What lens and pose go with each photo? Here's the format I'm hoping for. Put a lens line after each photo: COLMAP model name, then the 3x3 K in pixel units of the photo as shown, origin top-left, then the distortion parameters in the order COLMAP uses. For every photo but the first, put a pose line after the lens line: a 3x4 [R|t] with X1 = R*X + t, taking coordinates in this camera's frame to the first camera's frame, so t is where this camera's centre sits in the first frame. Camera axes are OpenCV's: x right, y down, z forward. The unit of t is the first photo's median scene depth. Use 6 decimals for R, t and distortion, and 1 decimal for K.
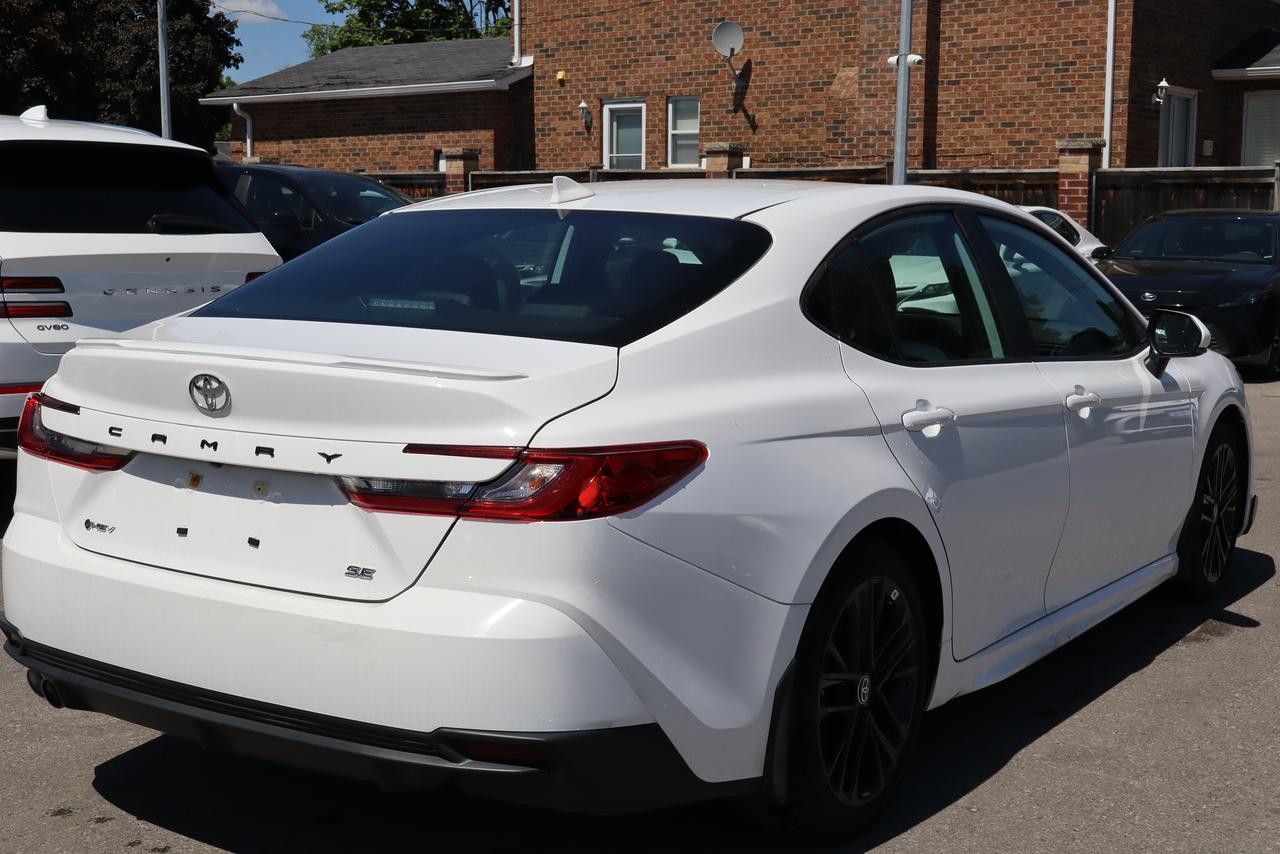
lens RADIAL K [[1643.2, 0, 644.2], [0, 1643.2, 428.1], [0, 0, 1]] dist [-0.028168, 0.000000]
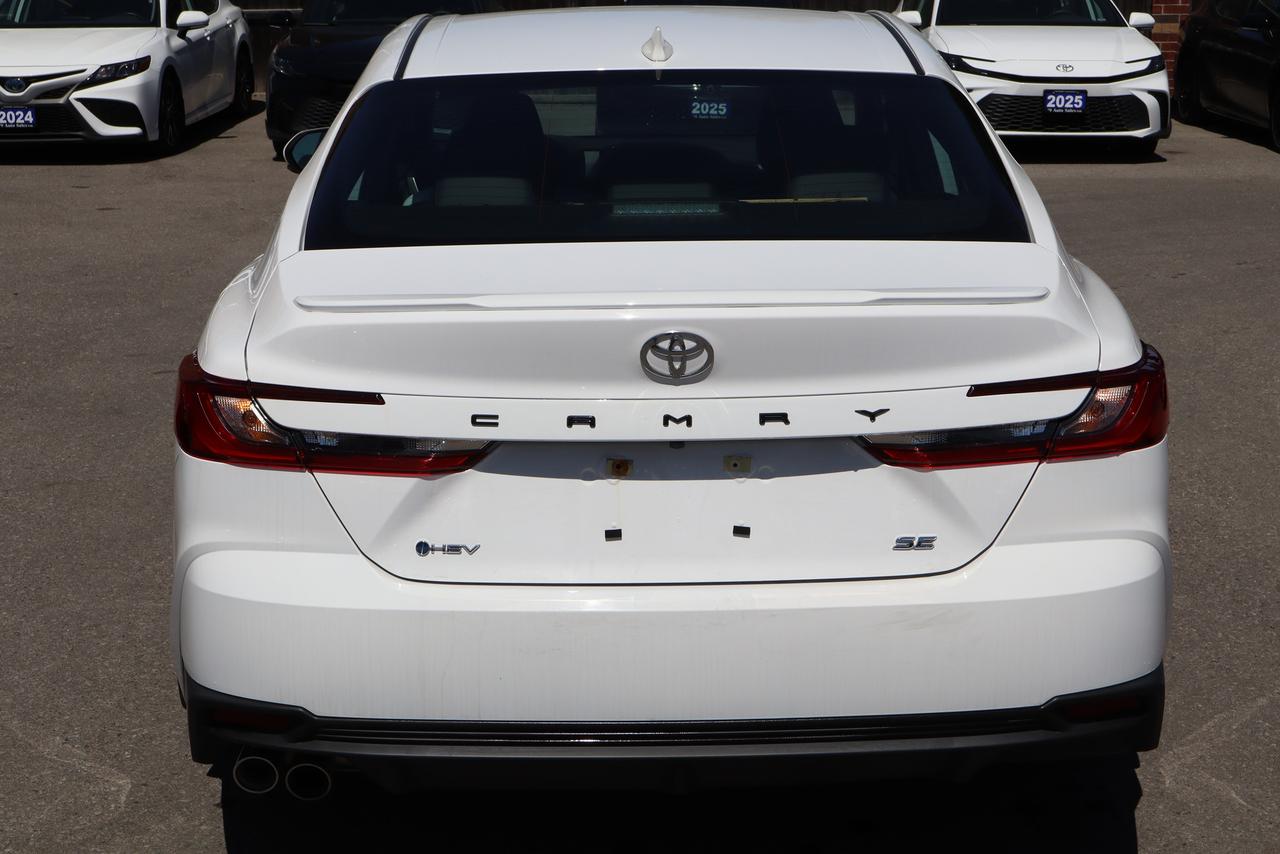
lens RADIAL K [[2124.8, 0, 636.9], [0, 2124.8, 429.6], [0, 0, 1]] dist [-0.014171, 0.000000]
pose [[0.841326, -0.147700, 0.519956, -0.750530], [0.095056, 0.987380, 0.126671, -0.107642], [-0.532103, -0.057146, 0.844749, 0.134669]]
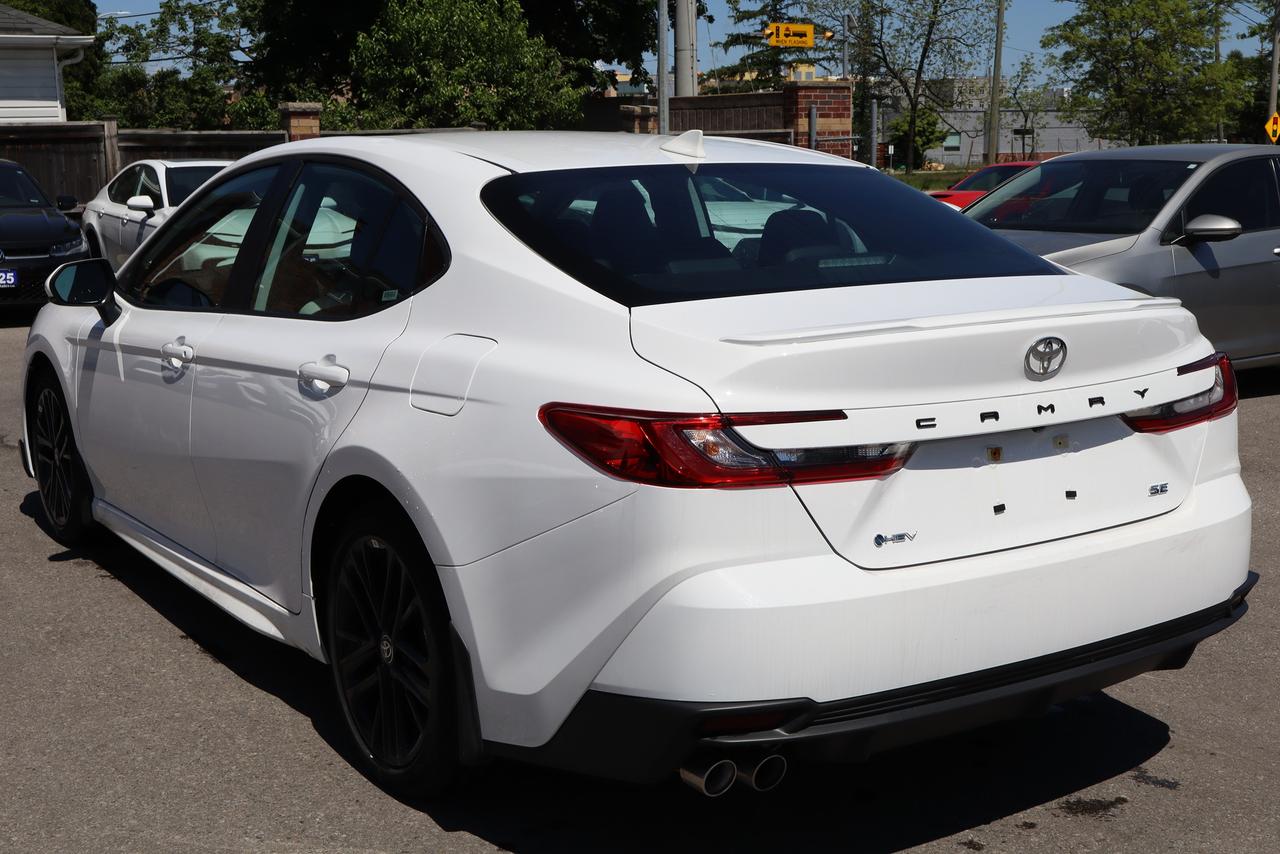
lens RADIAL K [[1675.1, 0, 641.5], [0, 1675.1, 423.9], [0, 0, 1]] dist [-0.011864, 0.000000]
pose [[0.389901, -0.165990, 0.905773, -1.174645], [0.135253, 0.983275, 0.121972, -0.125909], [-0.910870, 0.074951, 0.405831, 0.749783]]
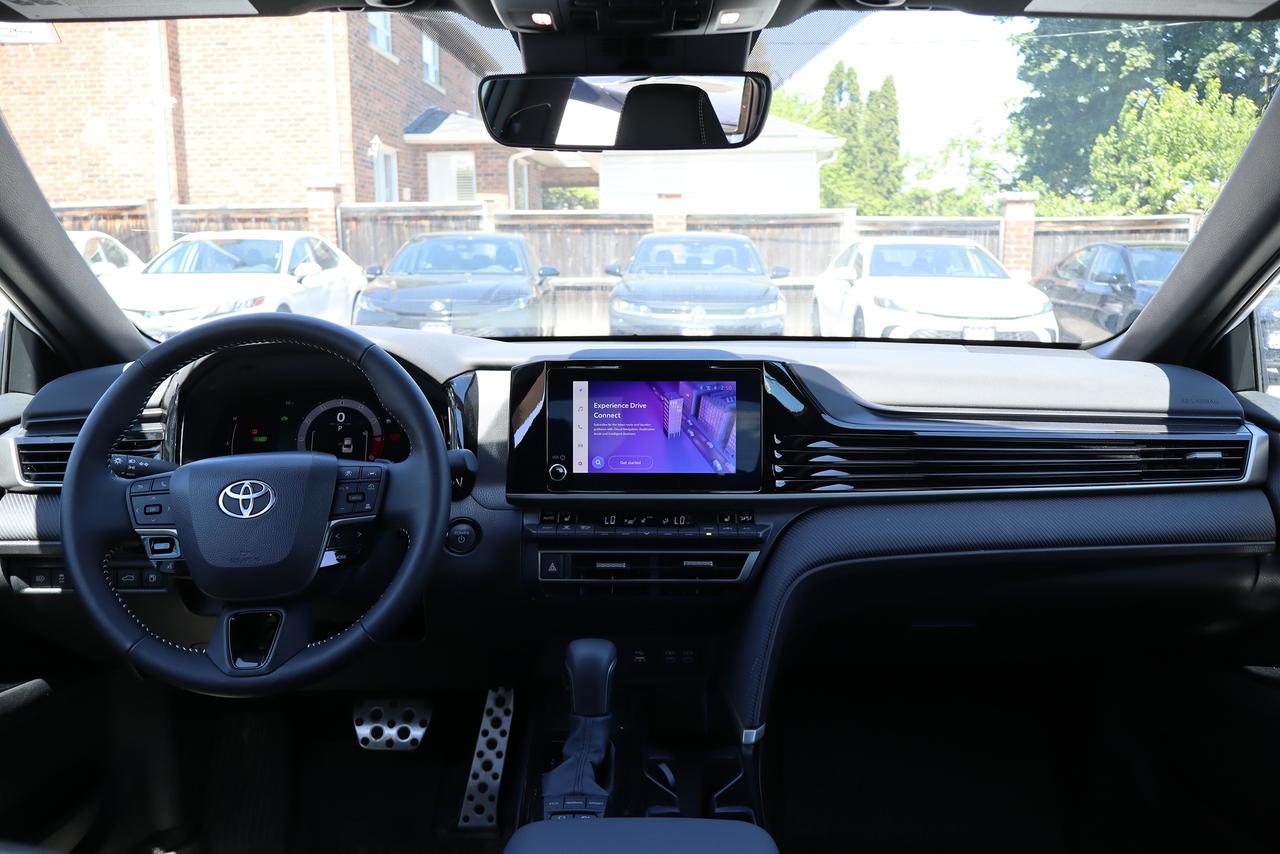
lens RADIAL K [[1053.2, 0, 637.8], [0, 1053.2, 428.7], [0, 0, 1]] dist [0.007213, -0.001239]
pose [[0.828714, -0.104089, 0.549908, 0.081908], [0.085698, 0.994566, 0.059108, -0.126706], [-0.553072, -0.001857, 0.833131, 1.425782]]
